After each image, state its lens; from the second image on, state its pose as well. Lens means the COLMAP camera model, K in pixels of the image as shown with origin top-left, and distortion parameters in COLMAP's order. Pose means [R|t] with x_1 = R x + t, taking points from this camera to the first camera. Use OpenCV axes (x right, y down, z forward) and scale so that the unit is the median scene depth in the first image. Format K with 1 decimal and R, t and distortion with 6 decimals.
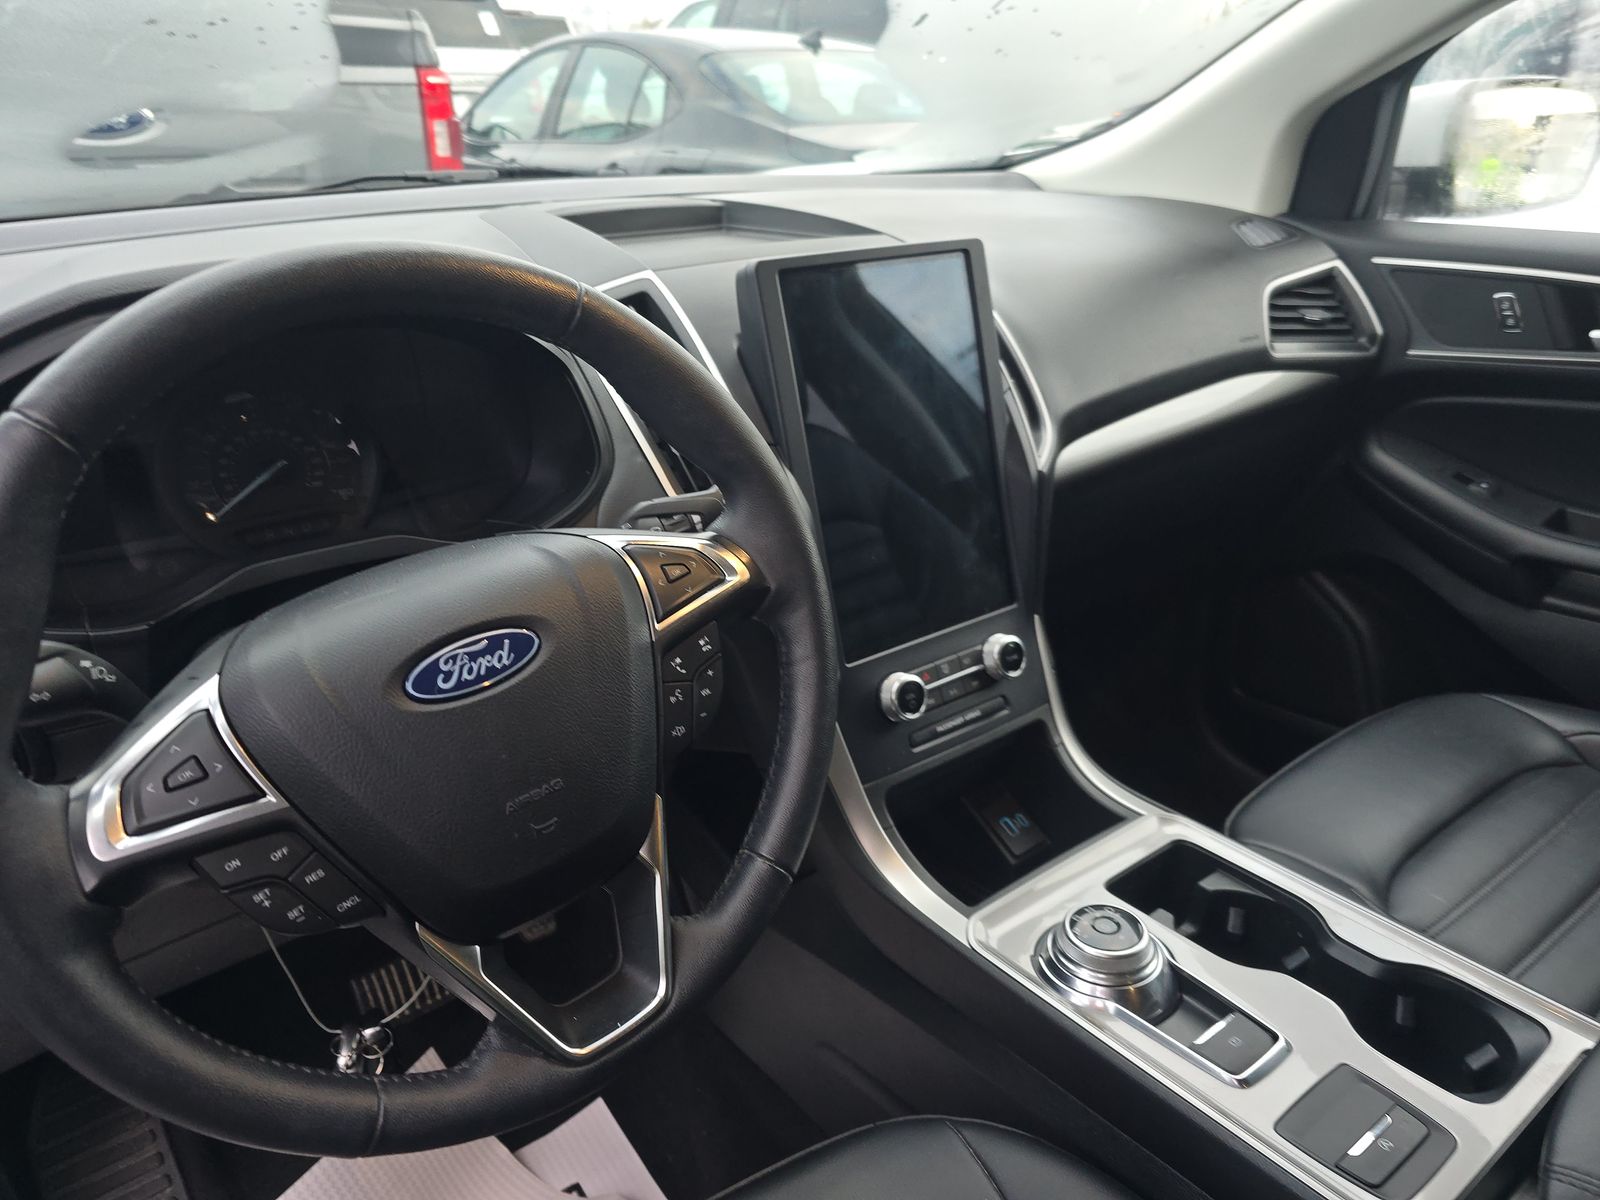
lens RADIAL K [[1094.1, 0, 795.6], [0, 1094.1, 608.4], [0, 0, 1]] dist [0.060145, -0.059785]
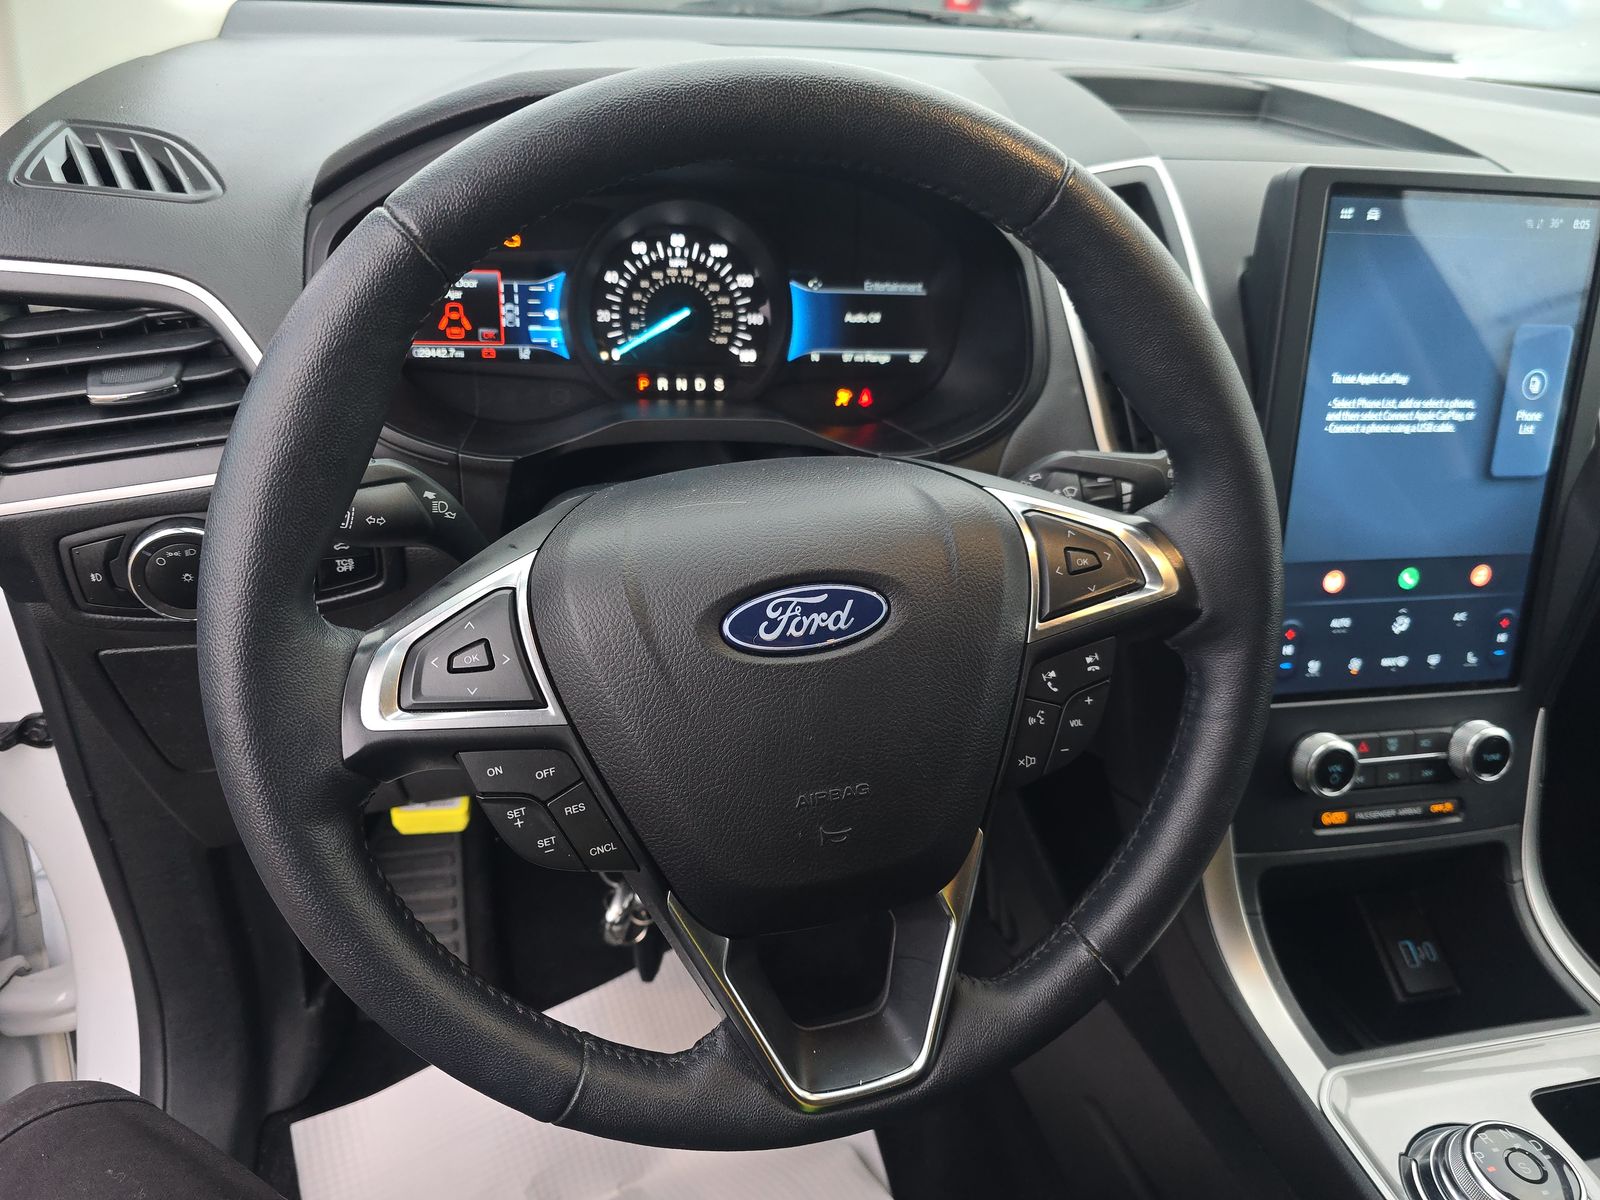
lens RADIAL K [[1094.1, 0, 808.1], [0, 1094.1, 608.8], [0, 0, 1]] dist [0.060145, -0.059785]
pose [[0.911123, 0.282888, -0.299714, -0.037223], [-0.251803, 0.957808, 0.138562, -0.049721], [0.326266, -0.050779, 0.943913, 0.174071]]
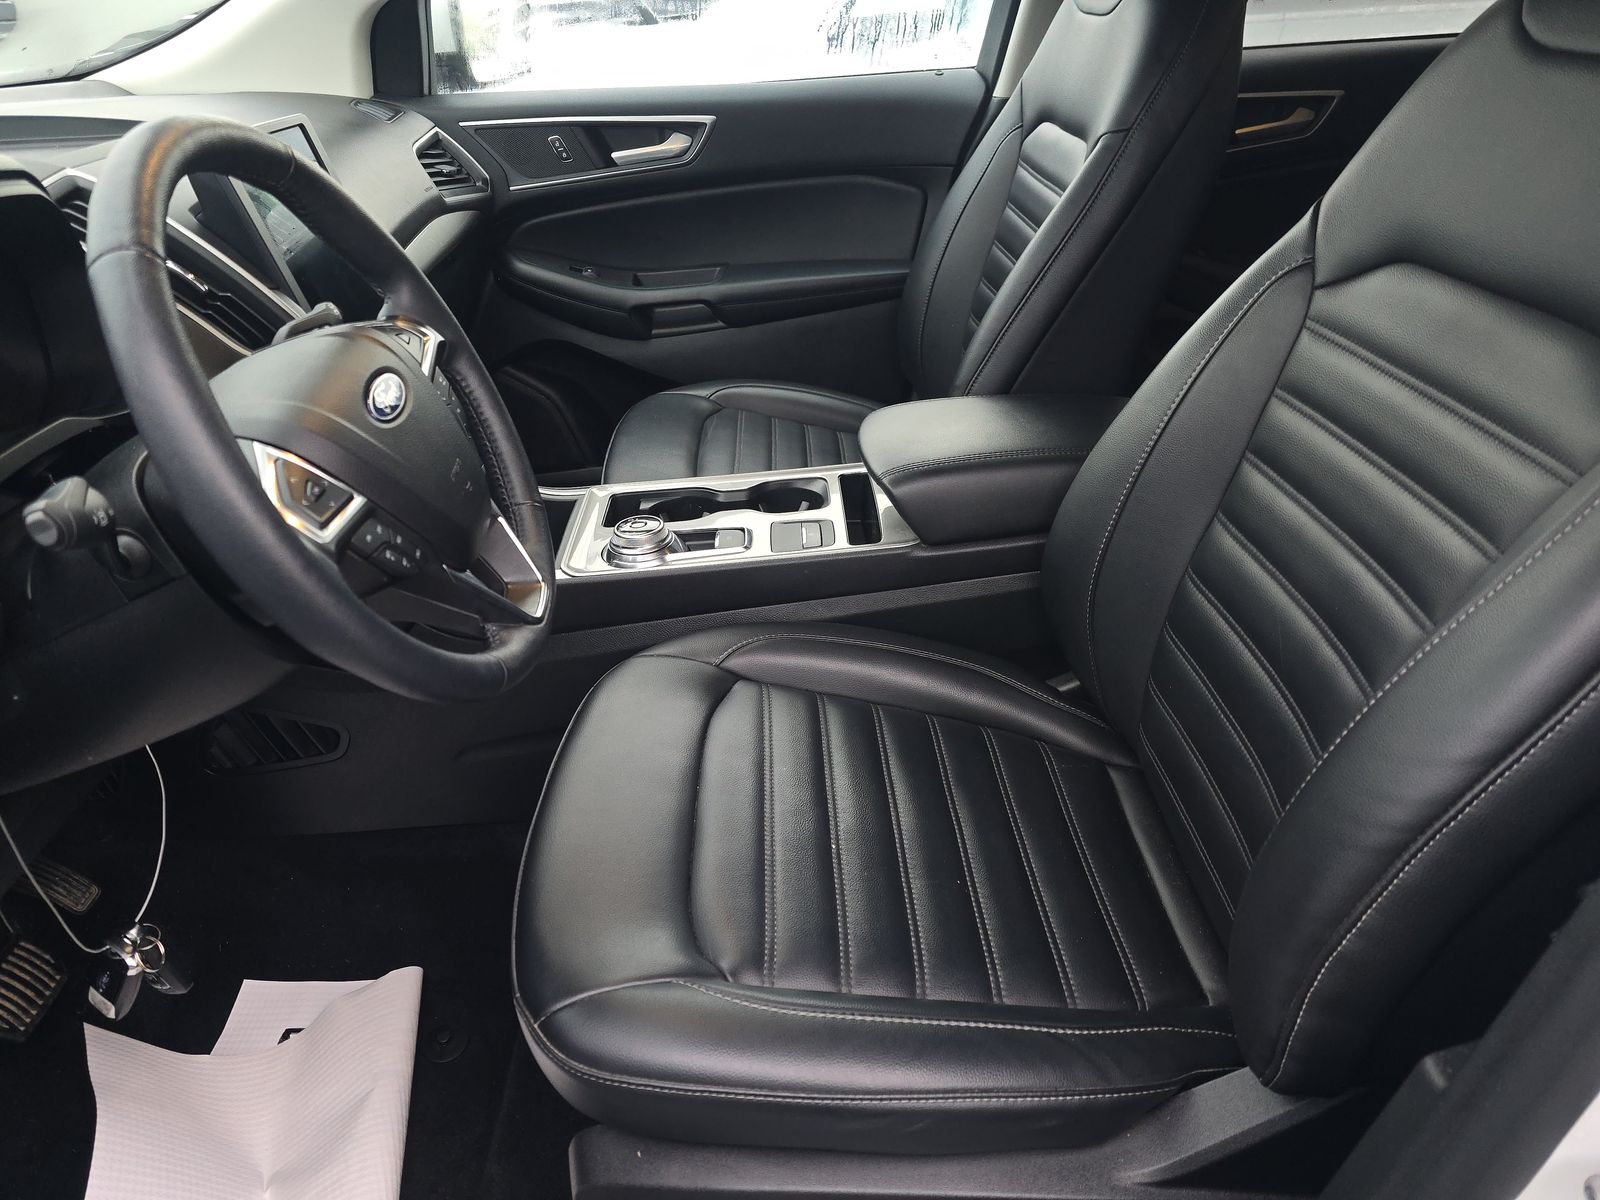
lens RADIAL K [[1094.1, 0, 809.2], [0, 1094.1, 590.9], [0, 0, 1]] dist [0.060145, -0.059785]
pose [[0.579142, -0.404338, 0.707888, -0.815896], [0.364862, 0.905069, 0.218462, 0.121134], [-0.729020, 0.131761, 0.671691, -0.281488]]
